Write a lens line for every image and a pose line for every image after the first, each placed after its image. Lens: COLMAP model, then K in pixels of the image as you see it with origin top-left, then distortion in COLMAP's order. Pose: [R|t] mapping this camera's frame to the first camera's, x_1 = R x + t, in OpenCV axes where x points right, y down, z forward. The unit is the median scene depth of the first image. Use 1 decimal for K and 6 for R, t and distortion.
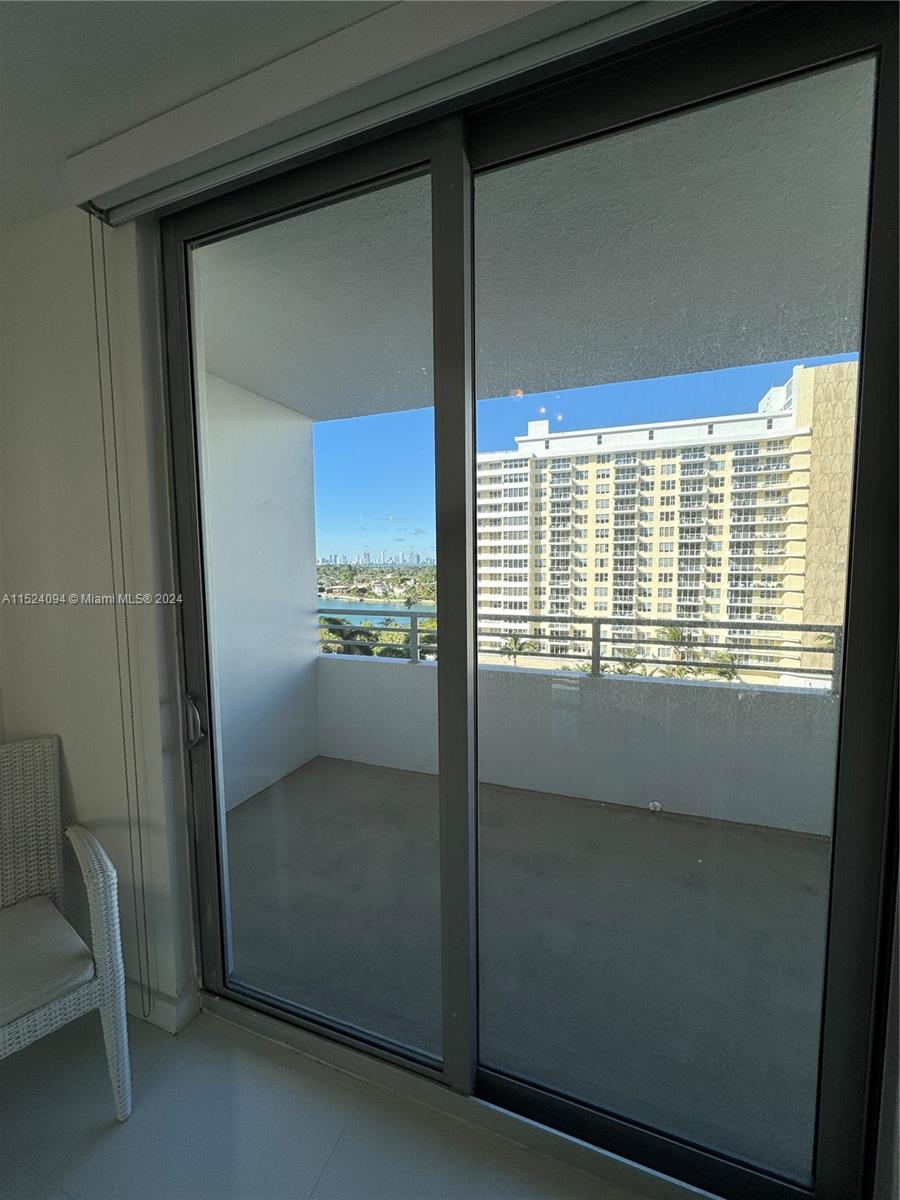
lens RADIAL K [[478.8, 0, 450.0], [0, 478.8, 600.0], [0, 0, 1]] dist [-0.000530, 0.000111]
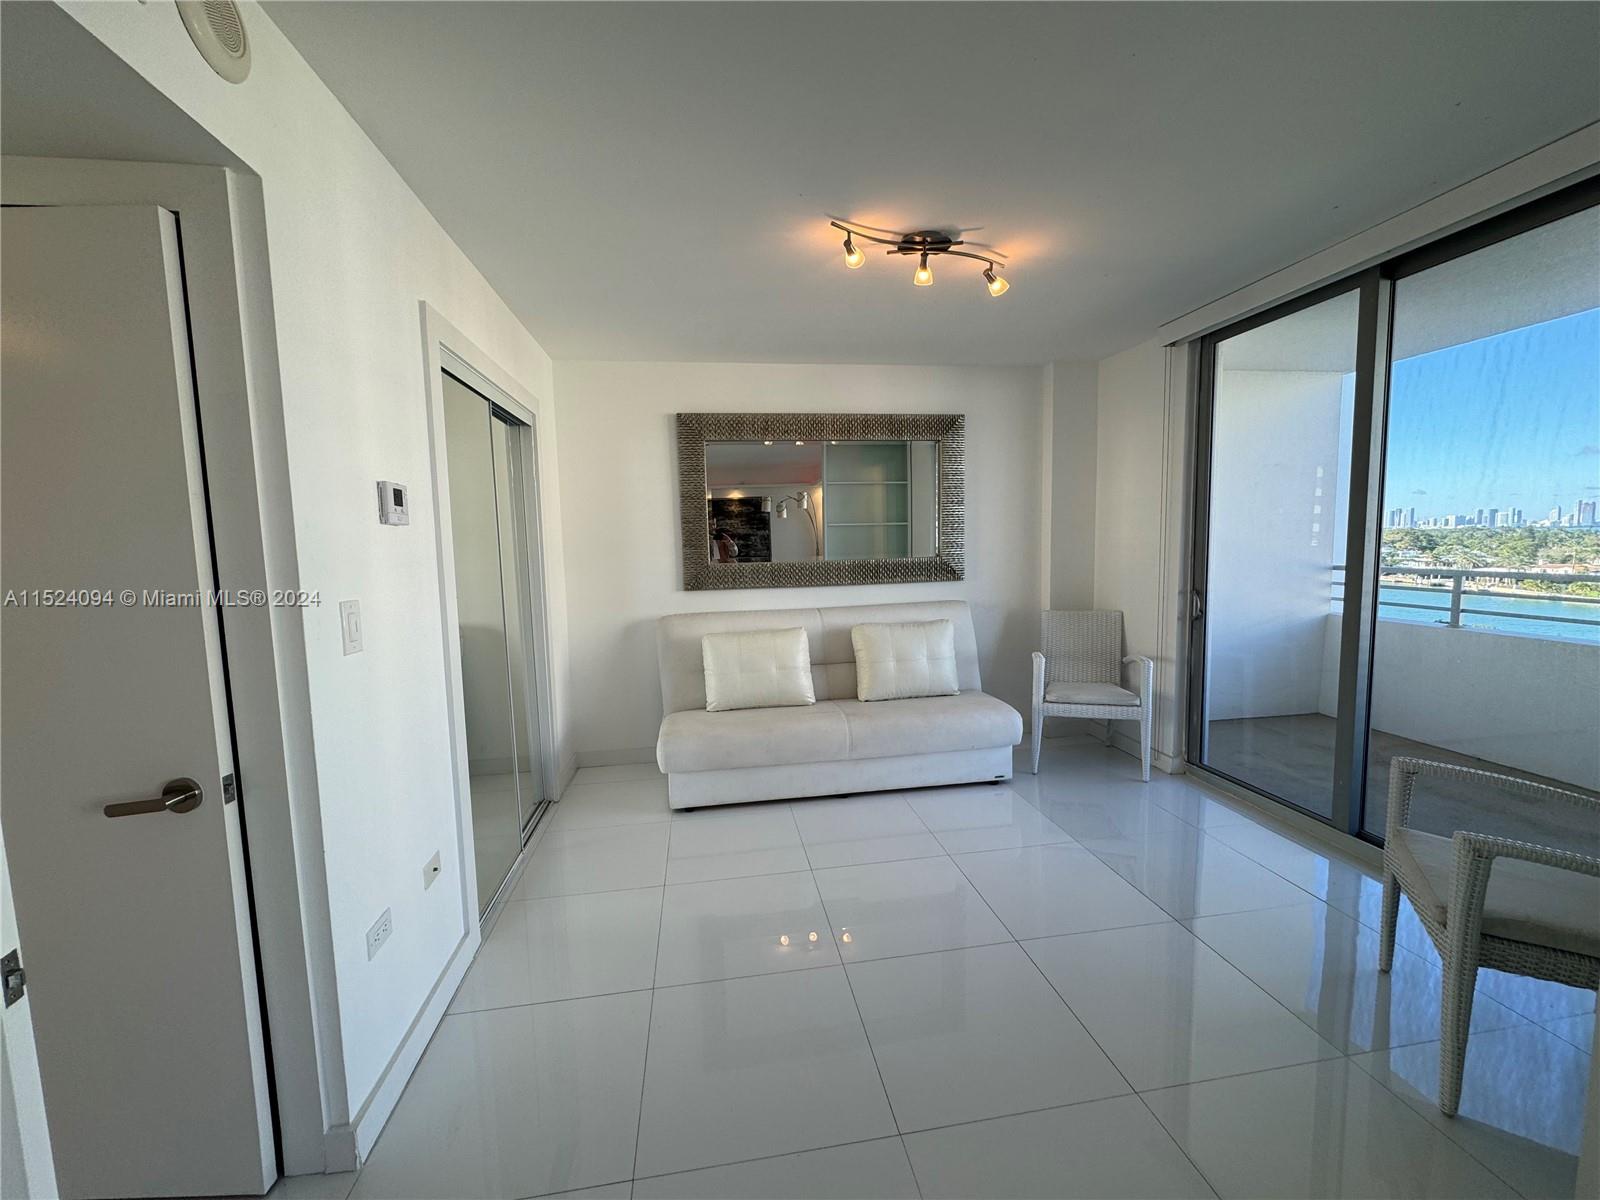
lens RADIAL K [[638.4, 0, 800.0], [0, 638.4, 600.0], [0, 0, 1]] dist [-0.000530, 0.000111]
pose [[0.491948, 0.081049, -0.866844, 0.784124], [-0.052011, 0.996615, 0.063665, 0.148077], [0.869069, 0.013766, 0.494499, -1.432246]]
